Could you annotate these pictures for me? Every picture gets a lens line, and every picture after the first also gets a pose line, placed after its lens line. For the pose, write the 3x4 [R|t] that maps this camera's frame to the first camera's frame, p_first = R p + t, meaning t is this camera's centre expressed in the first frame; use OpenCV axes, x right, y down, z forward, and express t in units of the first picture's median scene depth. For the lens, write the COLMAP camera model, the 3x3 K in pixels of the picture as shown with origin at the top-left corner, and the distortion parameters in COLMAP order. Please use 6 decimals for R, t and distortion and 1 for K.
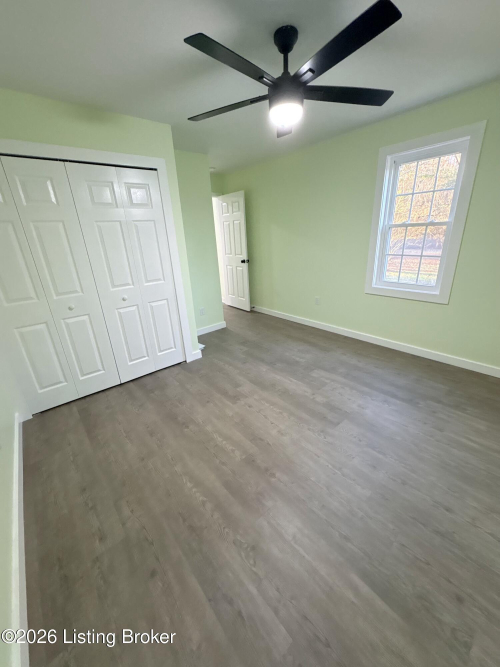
lens RADIAL K [[269.9, 0, 250.0], [0, 269.9, 333.5], [0, 0, 1]] dist [0.027357, 0.000116]
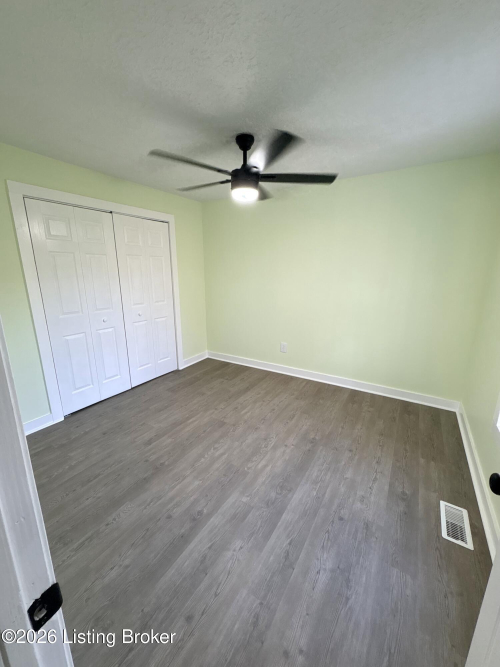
lens RADIAL K [[265.5, 0, 250.0], [0, 265.5, 333.5], [0, 0, 1]] dist [-0.000708, 0.000312]
pose [[0.947391, -0.011327, 0.319877, -0.302445], [0.053251, 0.991024, -0.122622, 0.103627], [-0.315617, 0.133204, 0.939491, -0.233401]]
